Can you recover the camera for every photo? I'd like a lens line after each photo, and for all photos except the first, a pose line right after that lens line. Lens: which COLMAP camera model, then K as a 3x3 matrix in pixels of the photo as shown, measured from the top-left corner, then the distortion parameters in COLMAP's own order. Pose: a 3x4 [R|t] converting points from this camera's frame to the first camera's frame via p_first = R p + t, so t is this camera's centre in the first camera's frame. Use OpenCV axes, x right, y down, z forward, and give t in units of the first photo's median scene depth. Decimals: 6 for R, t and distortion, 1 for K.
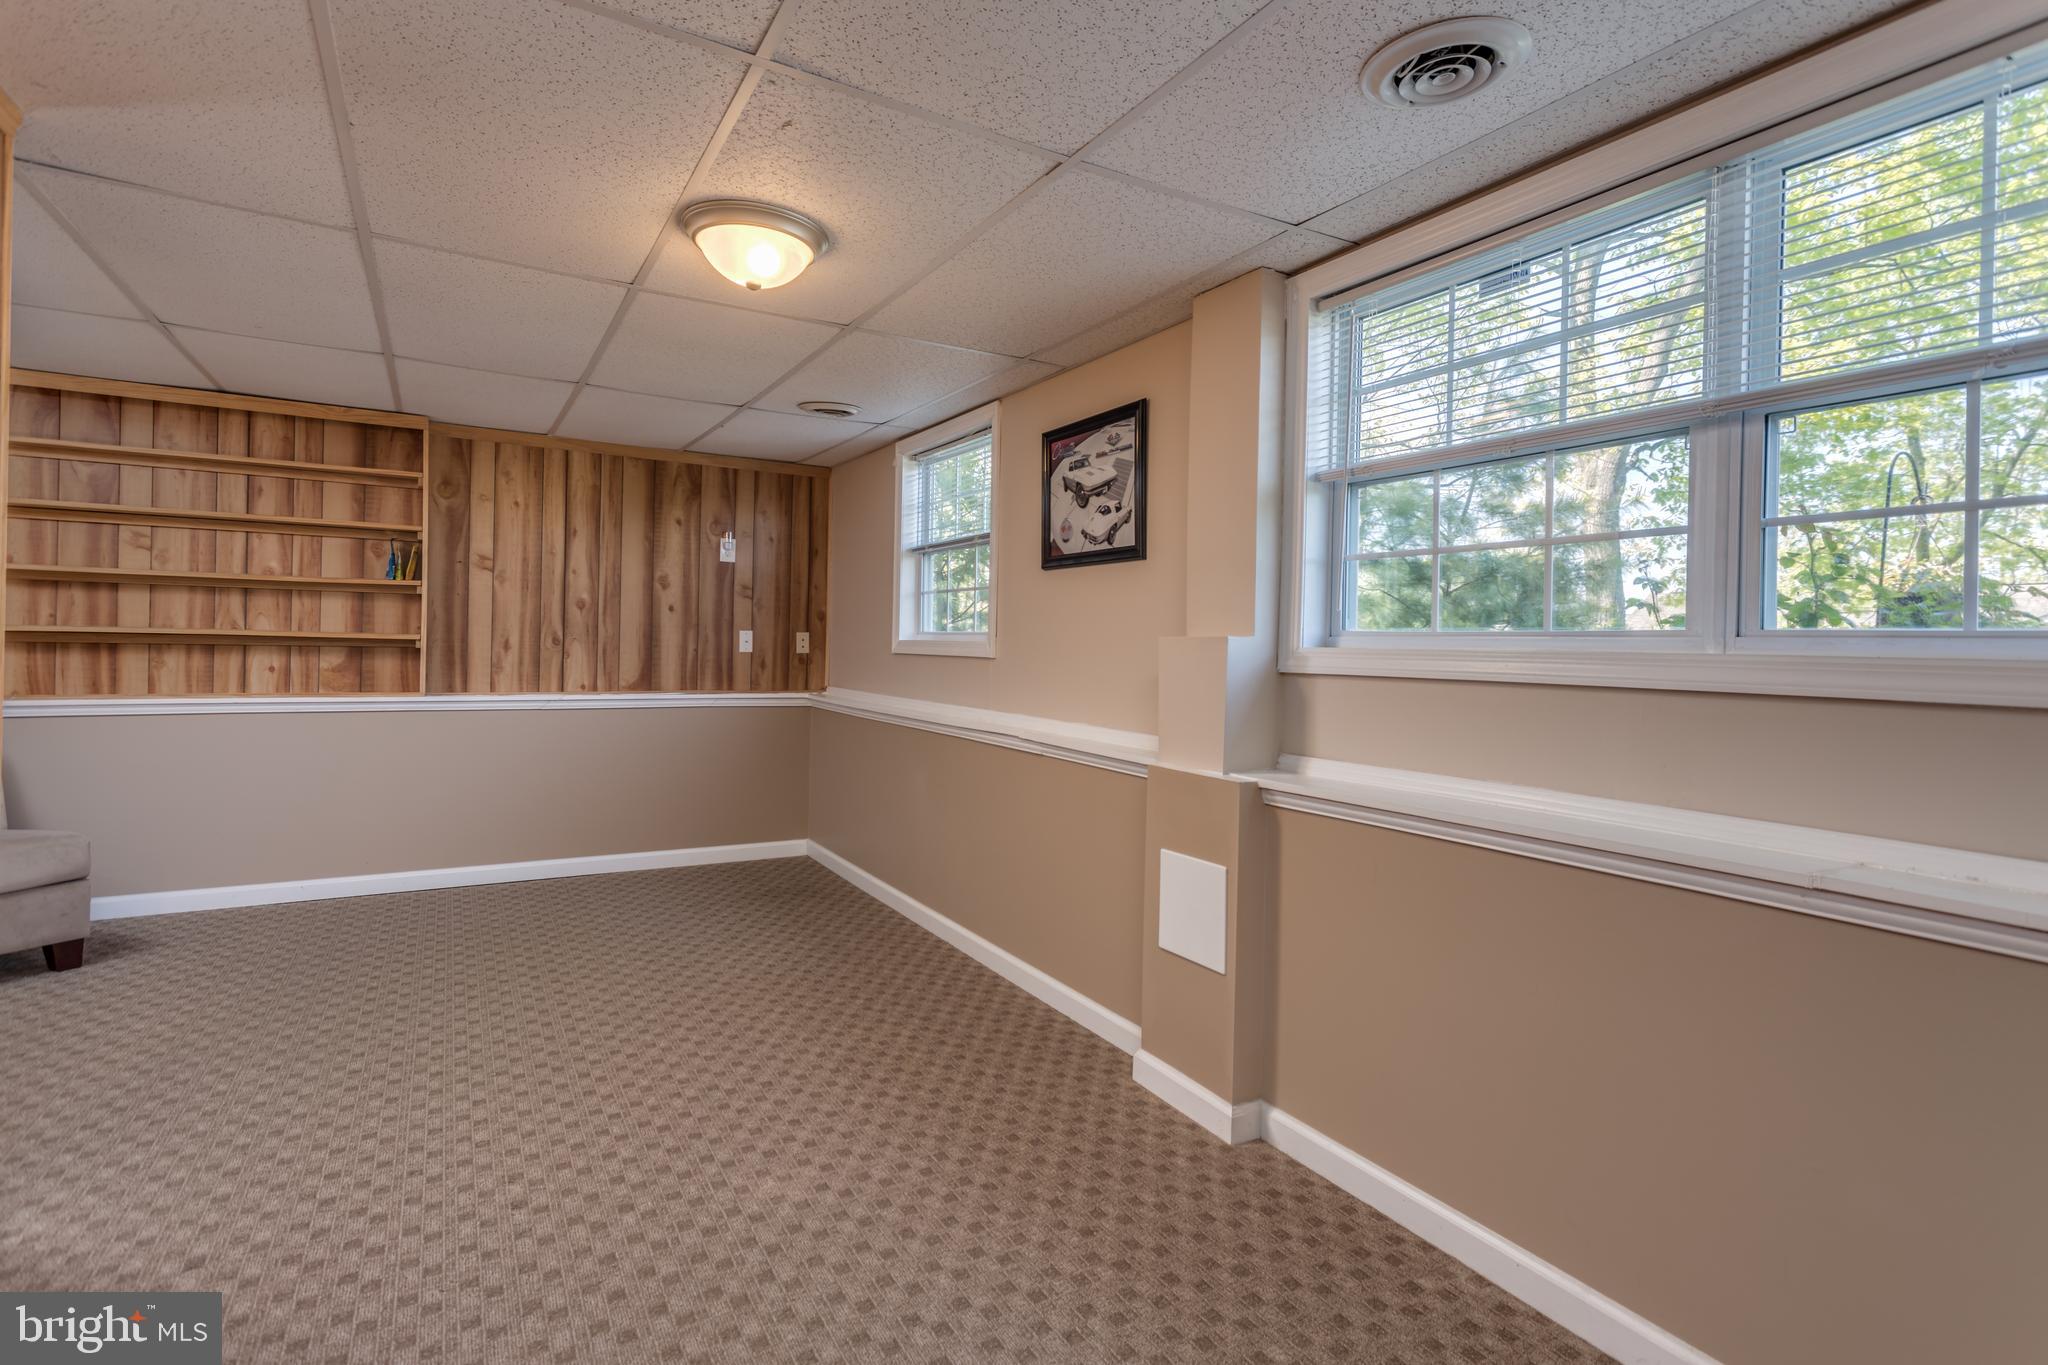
lens RADIAL K [[994.3, 0, 1018.7], [0, 994.3, 644.0], [0, 0, 1]] dist [0.004776, 0.001783]
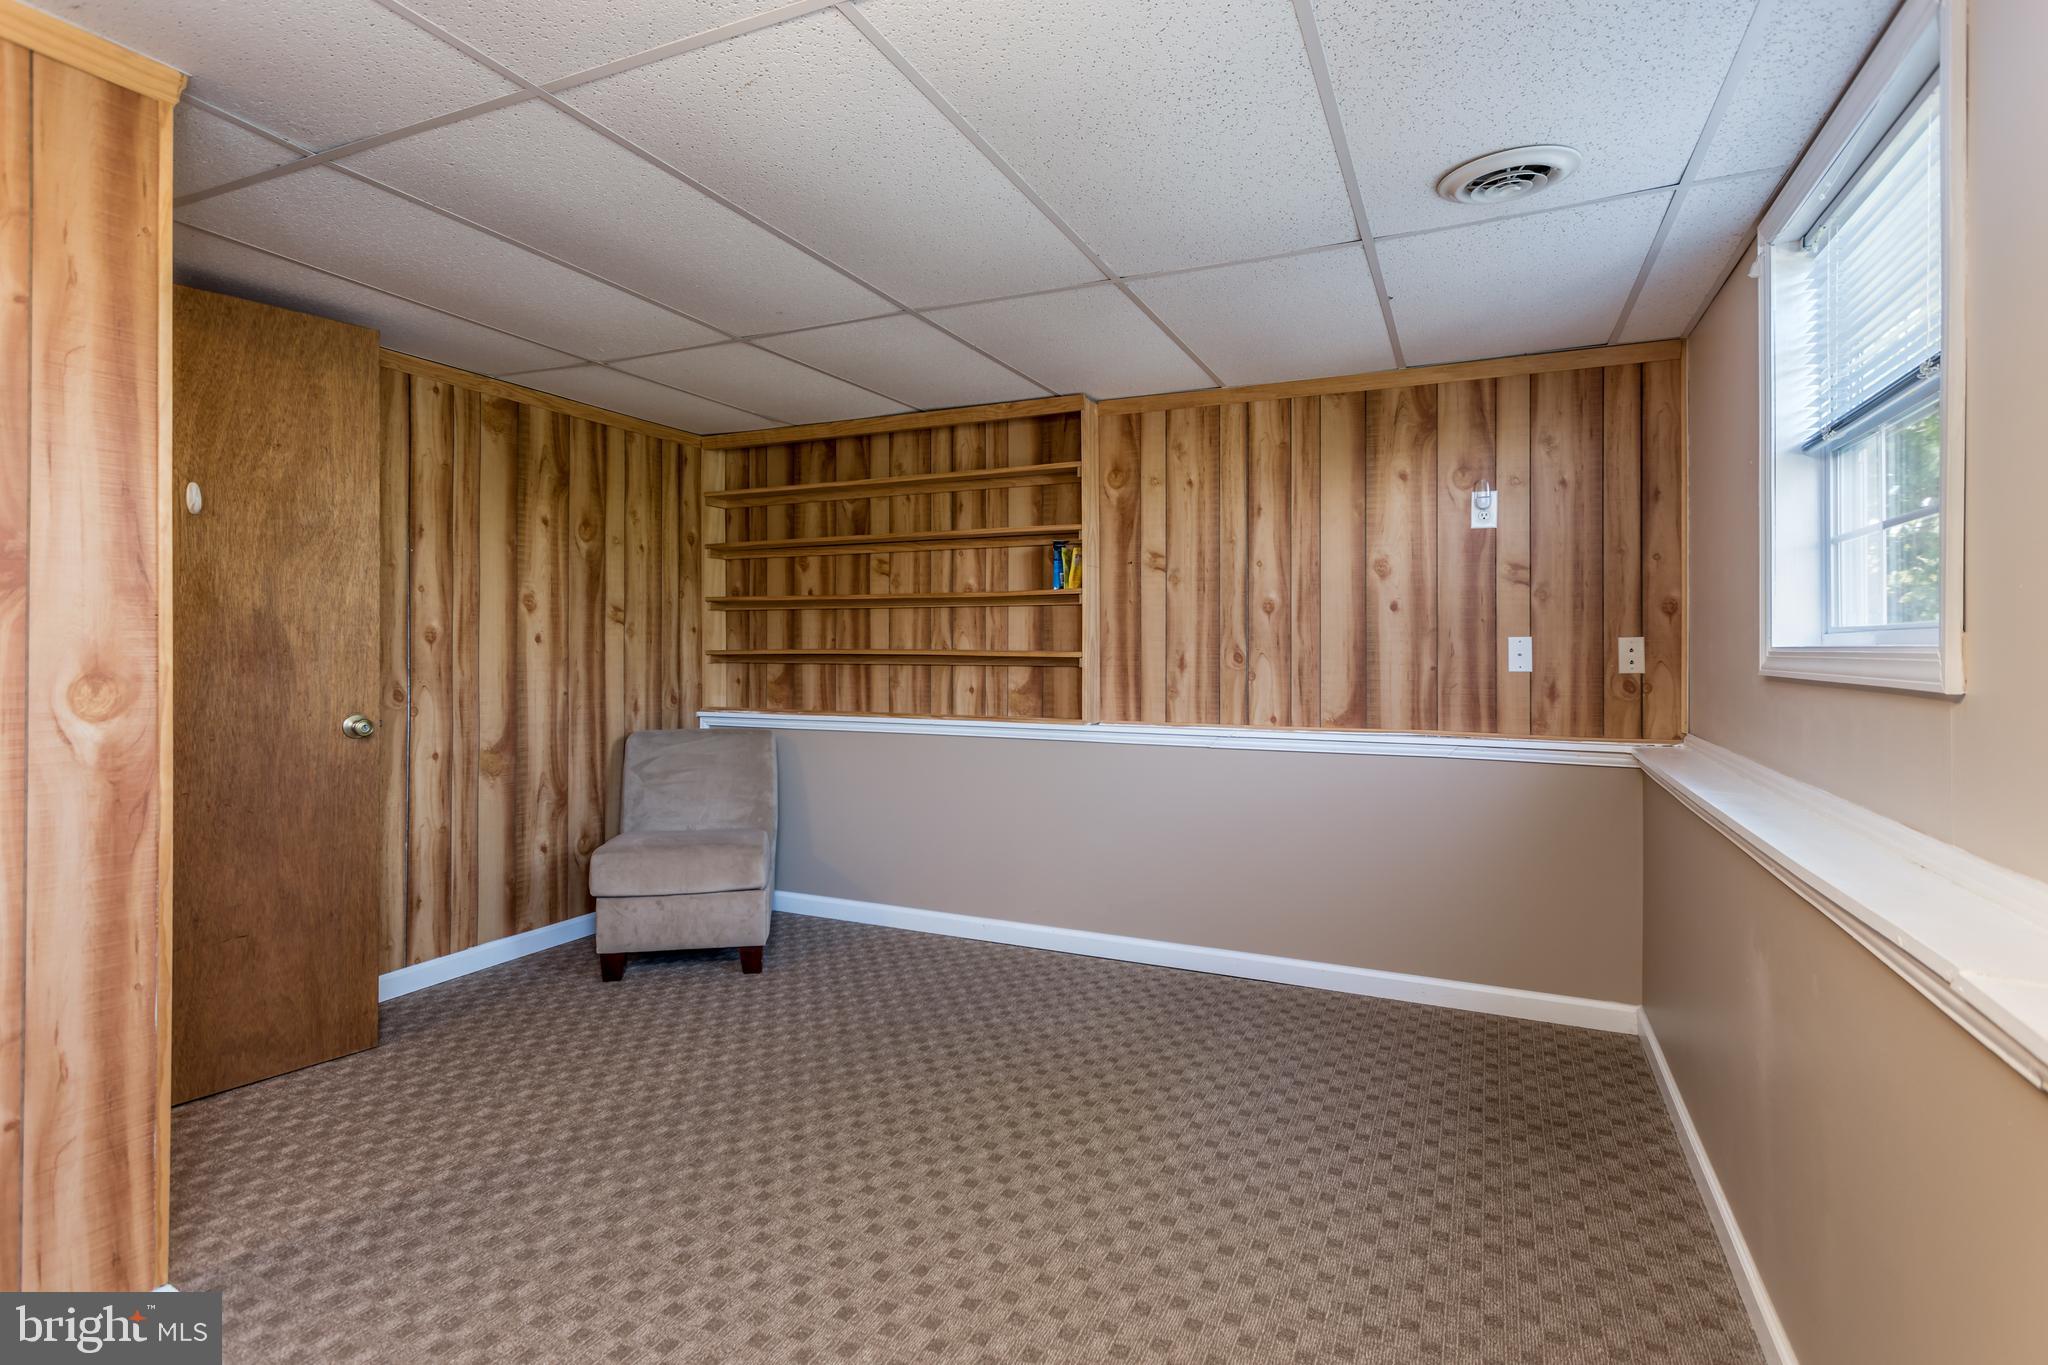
lens RADIAL K [[994.3, 0, 1018.7], [0, 994.3, 644.0], [0, 0, 1]] dist [0.004776, 0.001783]
pose [[0.571322, -0.021083, -0.820455, 0.058096], [0.009510, 0.999773, -0.019069, -0.000271], [0.820671, 0.003092, 0.571393, 0.434338]]
